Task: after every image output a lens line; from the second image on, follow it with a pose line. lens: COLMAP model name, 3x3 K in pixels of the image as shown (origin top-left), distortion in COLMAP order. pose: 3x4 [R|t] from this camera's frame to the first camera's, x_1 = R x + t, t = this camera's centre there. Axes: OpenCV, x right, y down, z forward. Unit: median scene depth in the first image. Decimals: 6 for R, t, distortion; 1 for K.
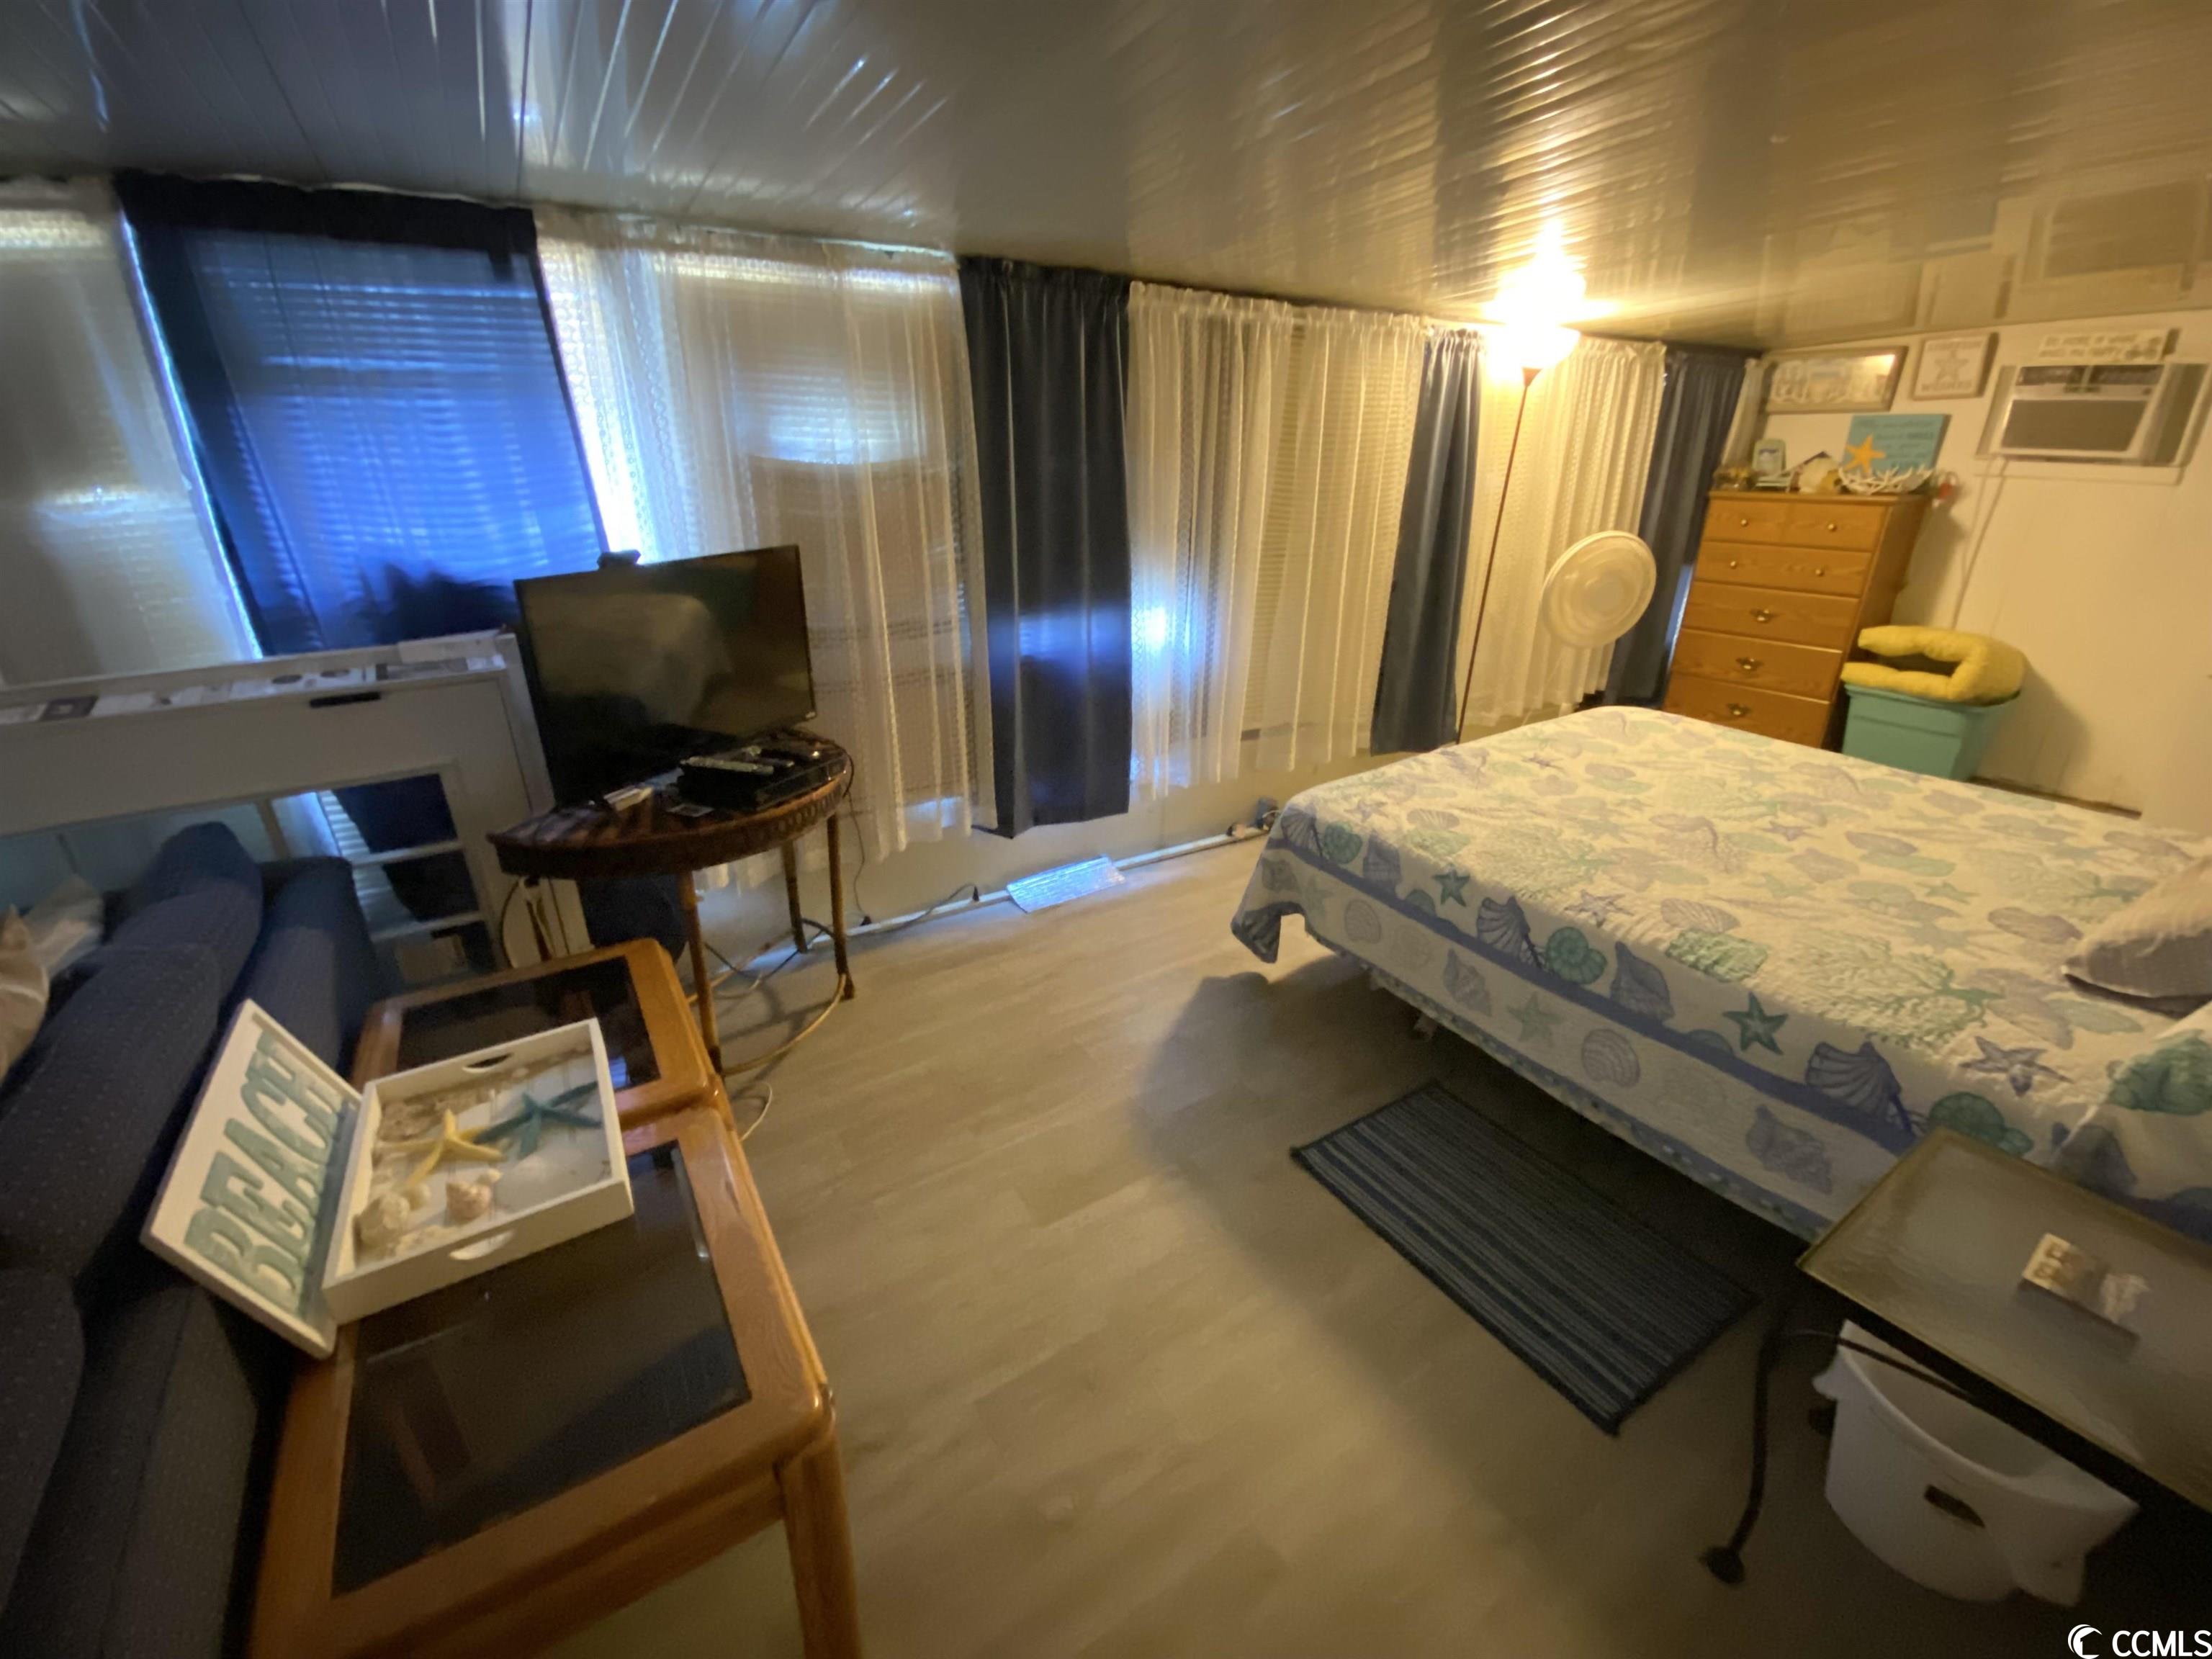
lens RADIAL K [[888.9, 0, 1090.1], [0, 888.9, 817.8], [0, 0, 1]] dist [0.007898, -0.014855]
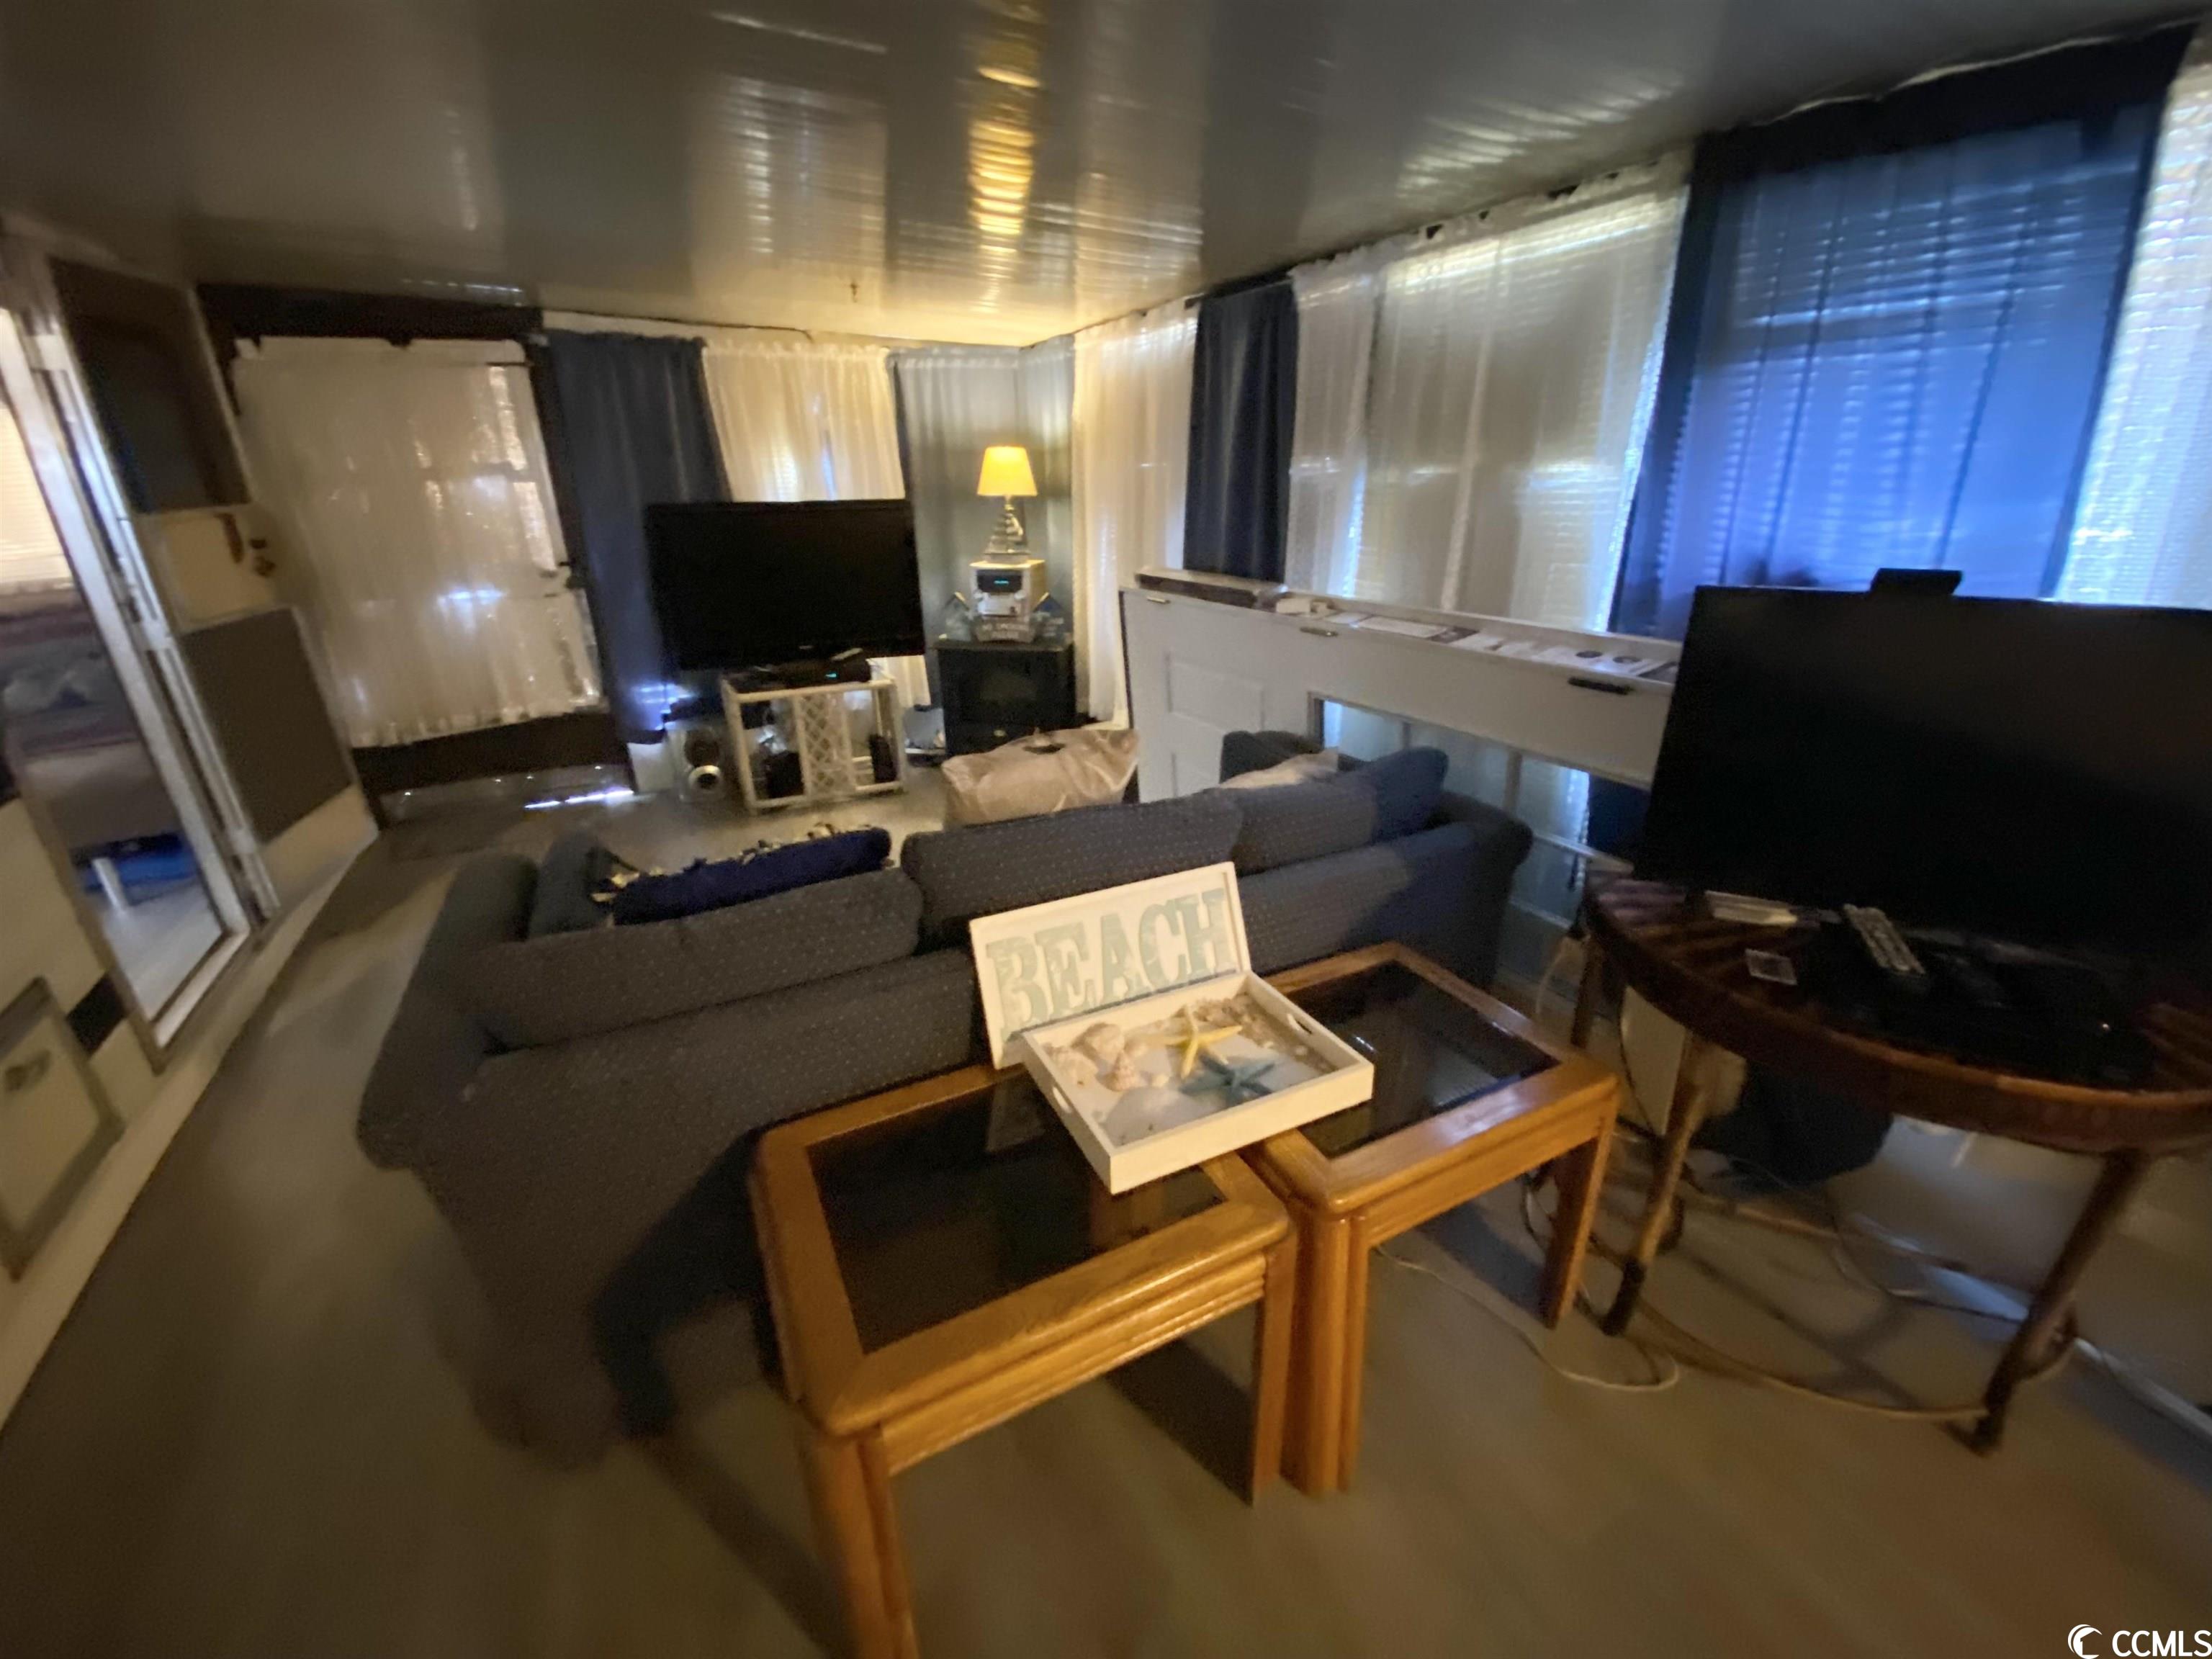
lens RADIAL K [[890.9, 0, 1107.2], [0, 890.9, 839.5], [0, 0, 1]] dist [-0.001144, -0.011911]
pose [[-0.077541, 0.380821, -0.921392, 0.081676], [-0.363498, 0.849761, 0.381806, -0.086889], [0.928362, 0.364529, 0.072536, 0.257609]]
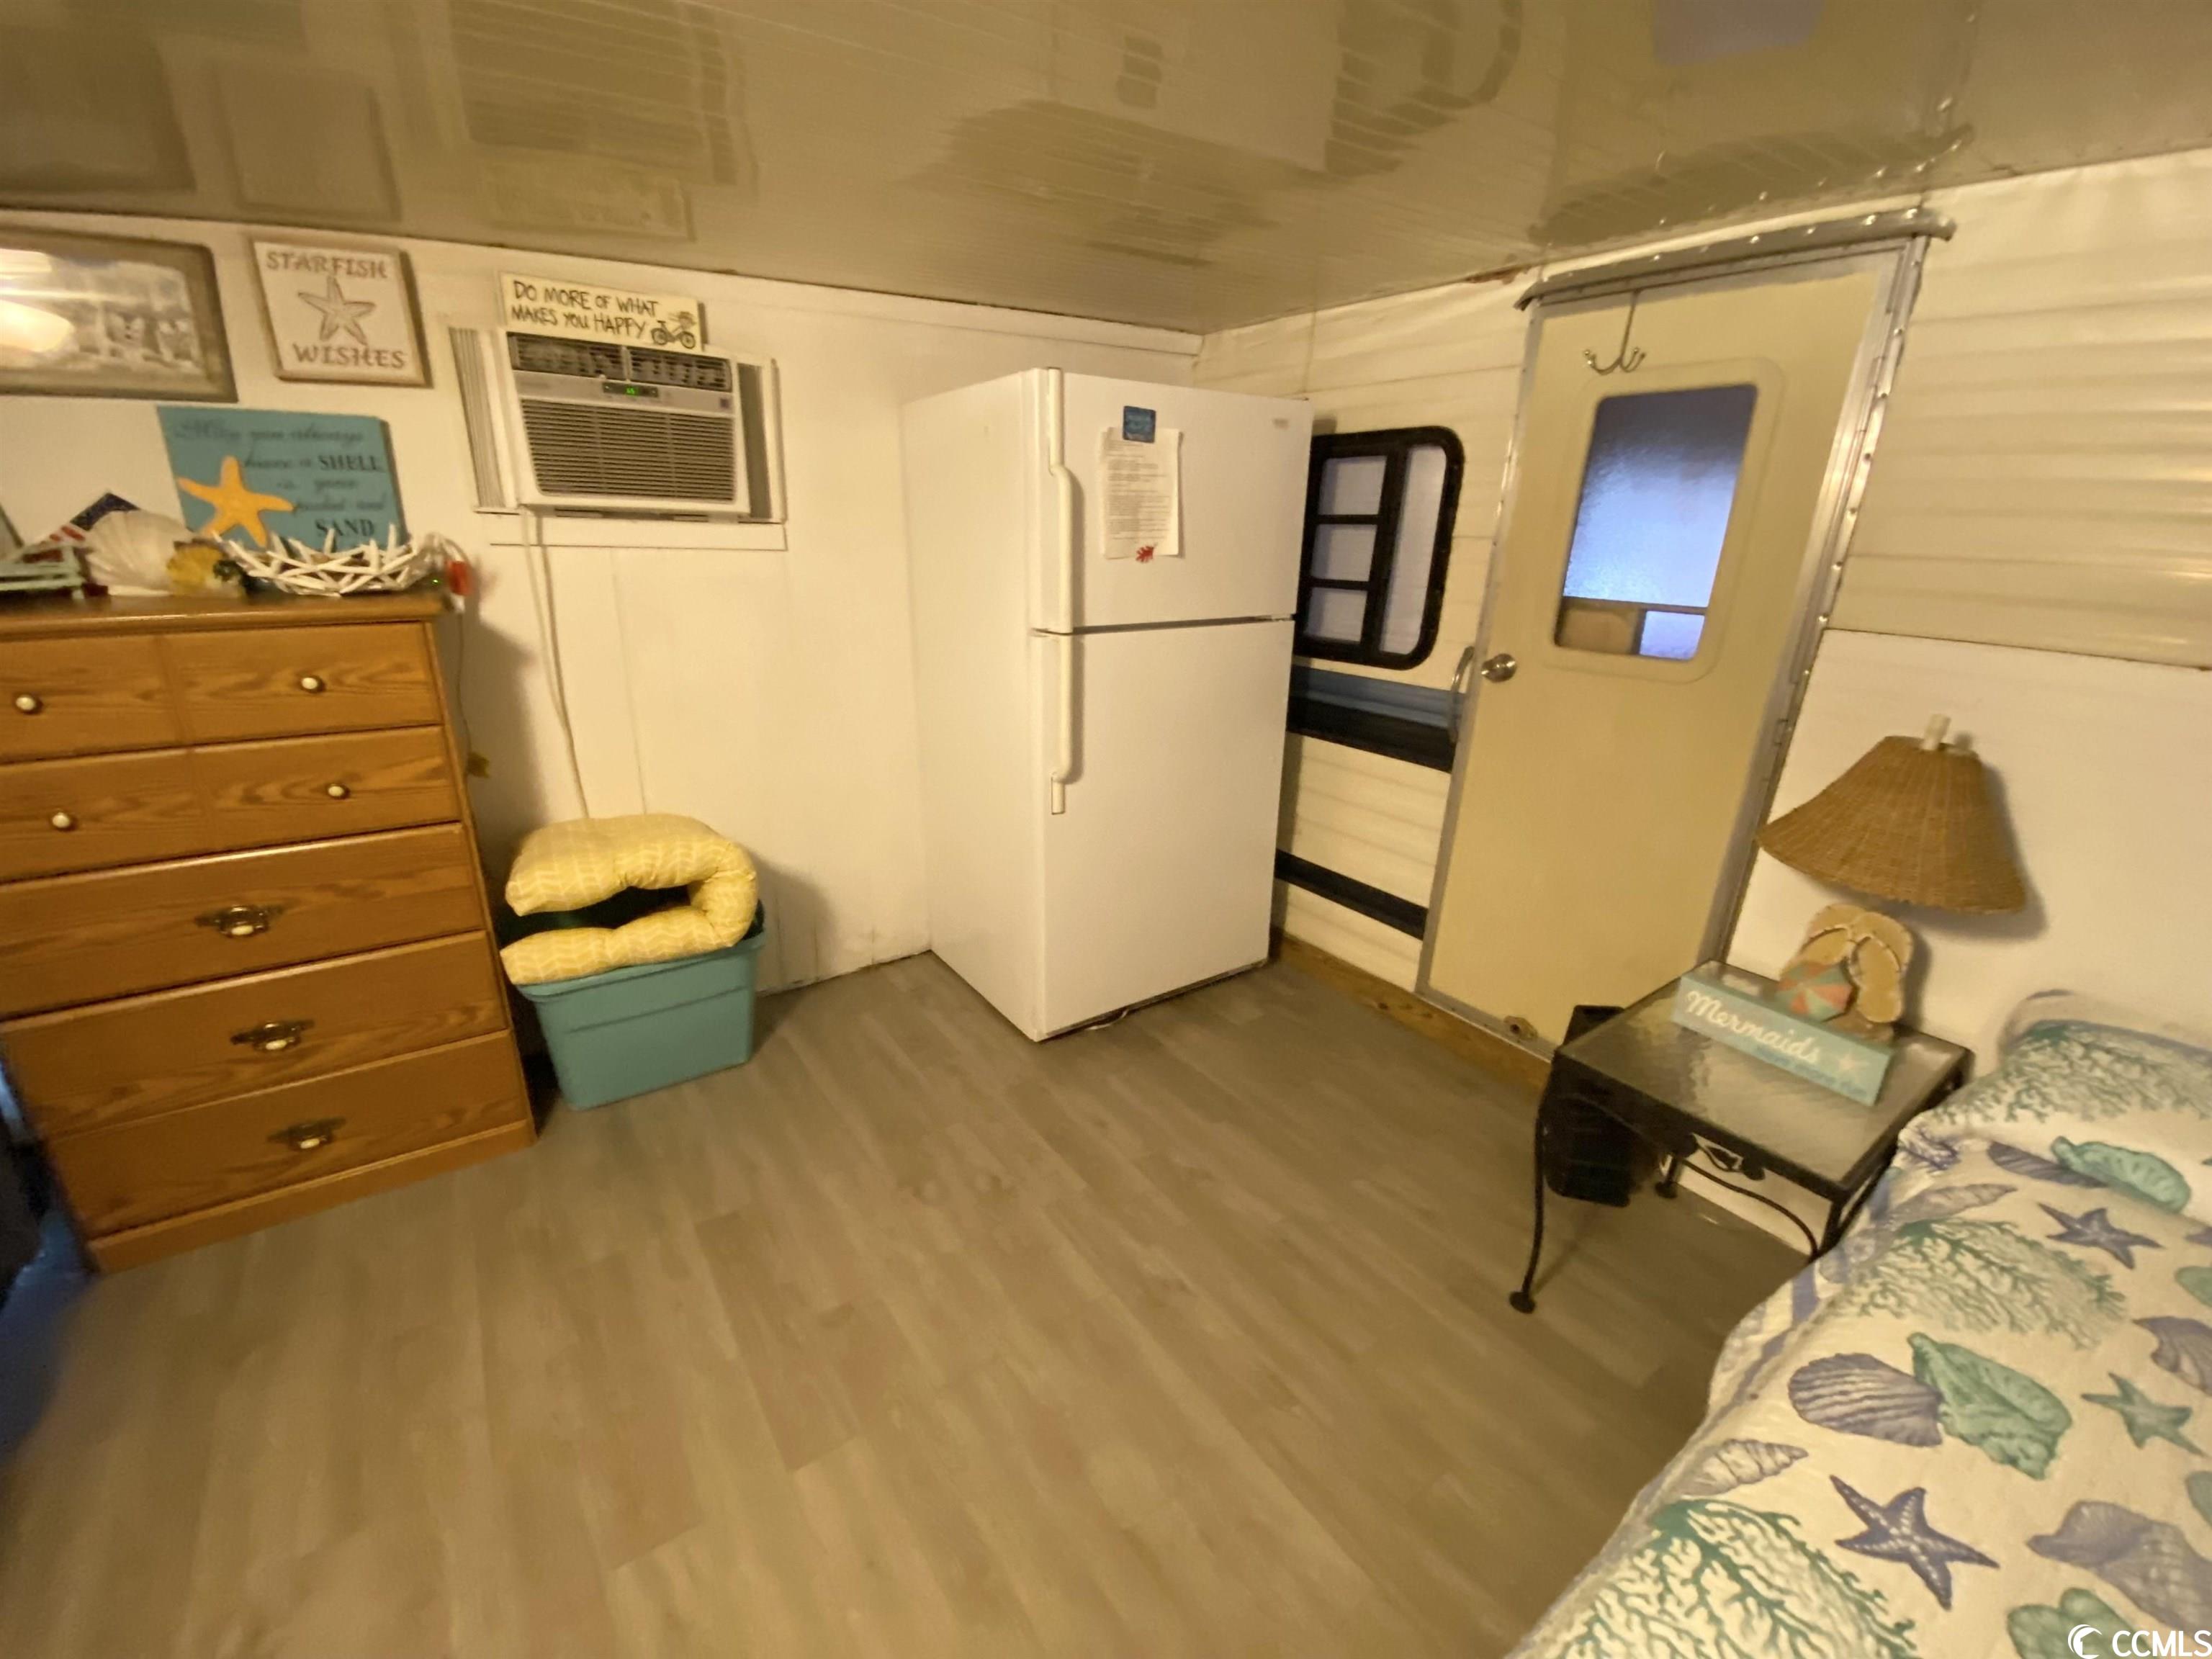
lens RADIAL K [[889.9, 0, 1106.0], [0, 889.9, 829.5], [0, 0, 1]] dist [0.000085, -0.014897]
pose [[-0.091291, -0.319272, 0.943256, 0.505883], [0.338757, 0.880764, 0.330906, -0.343444], [-0.936435, 0.349743, 0.027750, 0.830360]]
